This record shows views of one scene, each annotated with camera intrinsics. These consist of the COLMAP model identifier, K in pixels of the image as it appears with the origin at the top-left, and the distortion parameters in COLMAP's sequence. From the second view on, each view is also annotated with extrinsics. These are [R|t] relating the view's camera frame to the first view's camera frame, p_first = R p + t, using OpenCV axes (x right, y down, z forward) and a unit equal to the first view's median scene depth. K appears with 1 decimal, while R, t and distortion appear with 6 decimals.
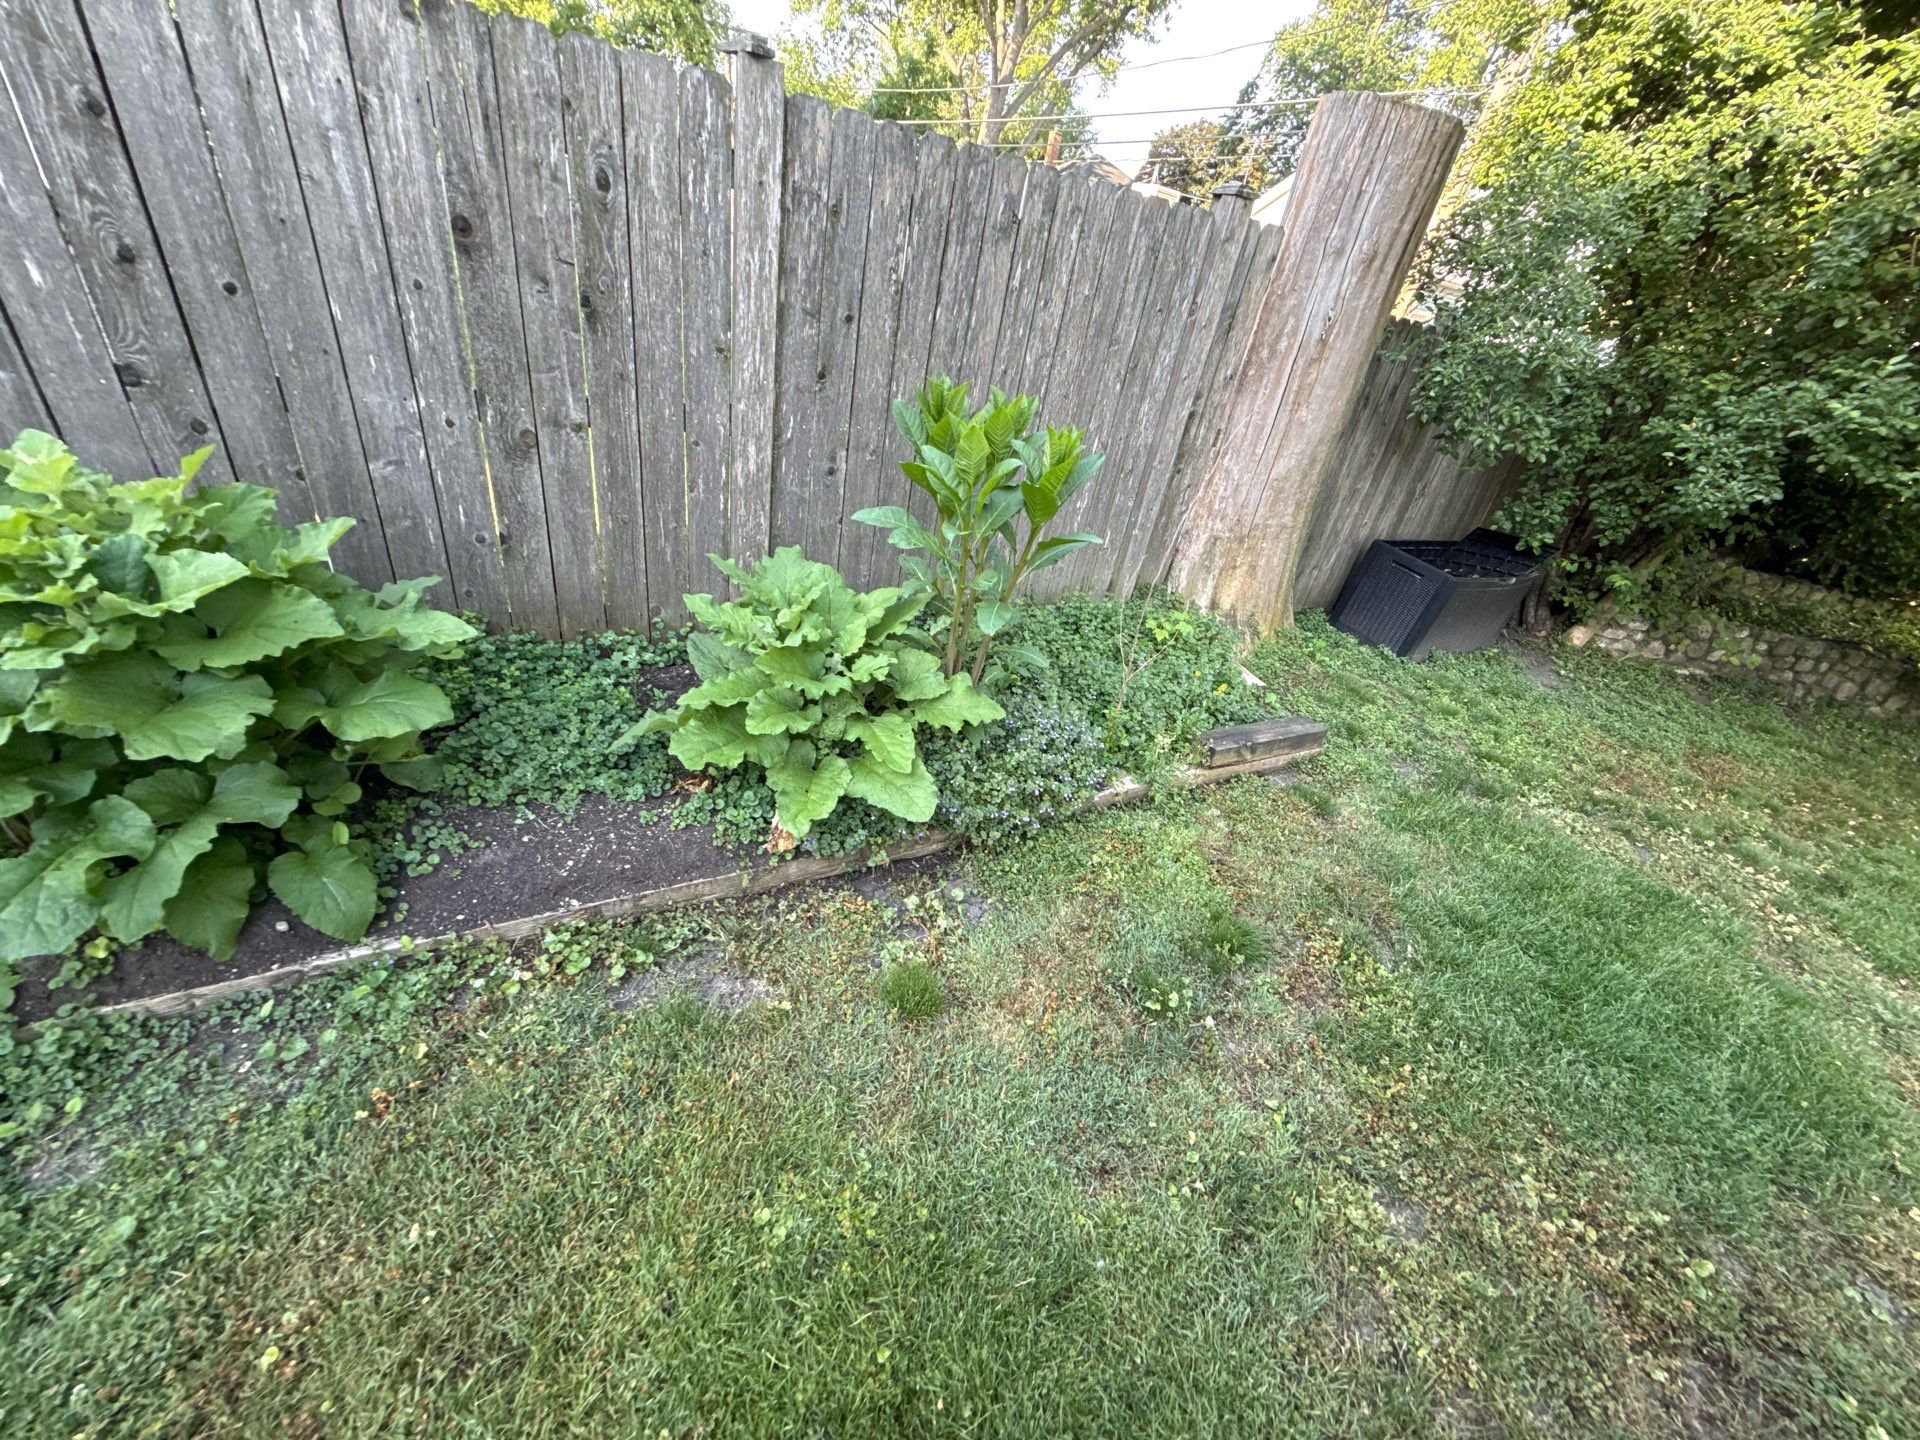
lens RADIAL K [[775.0, 0, 945.2], [0, 775.0, 726.5], [0, 0, 1]] dist [0.001511, -0.000127]
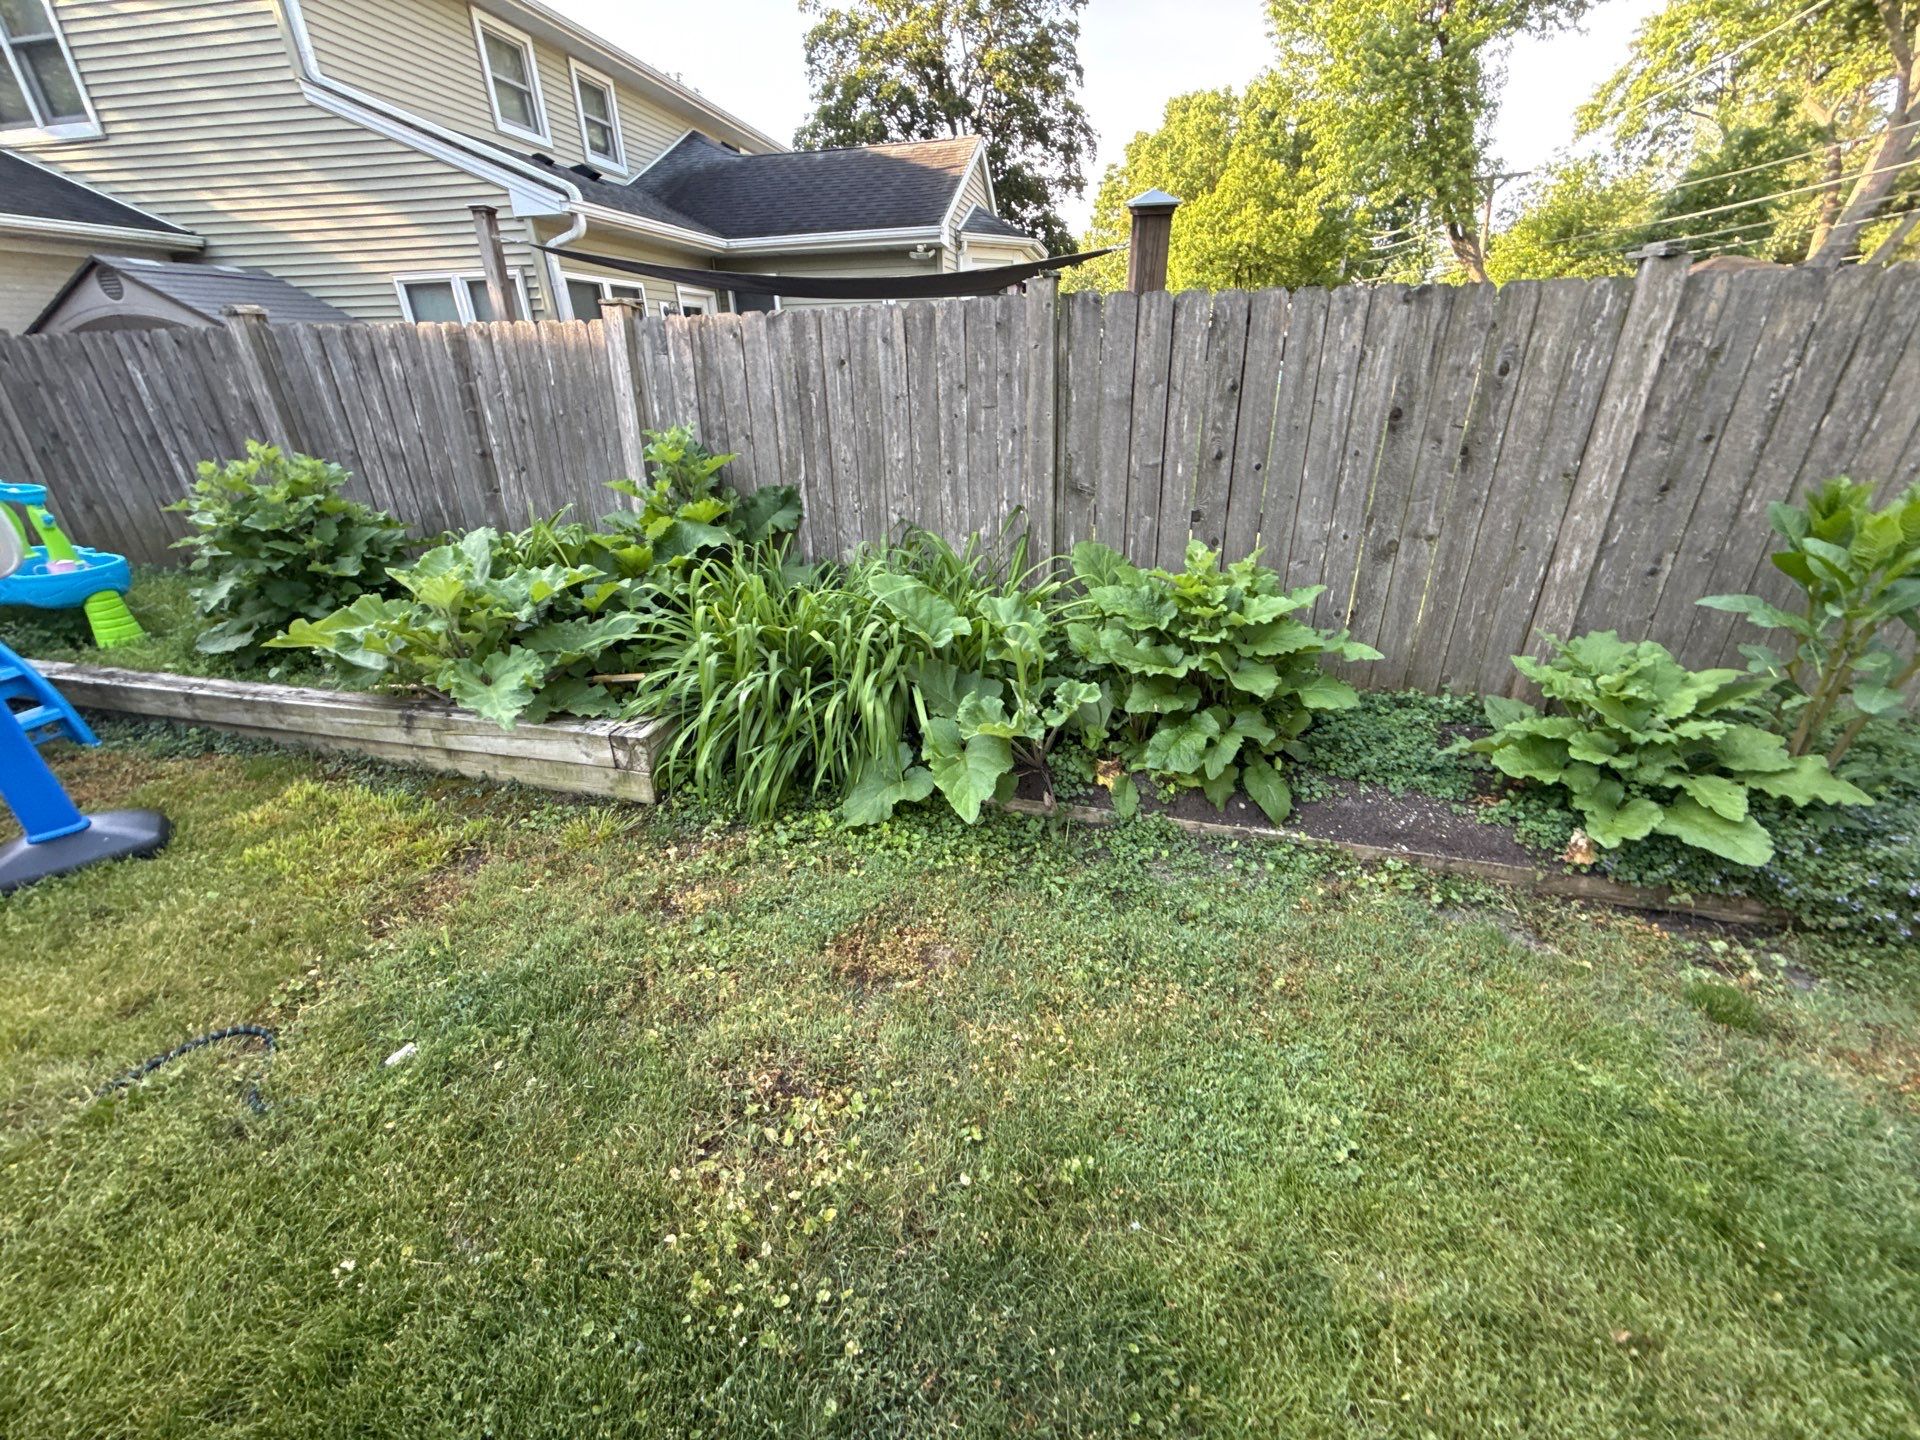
lens RADIAL K [[775.0, 0, 941.1], [0, 775.0, 725.2], [0, 0, 1]] dist [0.001511, -0.000127]
pose [[0.713806, 0.127589, -0.688623, -0.109858], [-0.237791, 0.969006, -0.066948, 0.256967], [0.658738, 0.211537, 0.722022, -0.542066]]
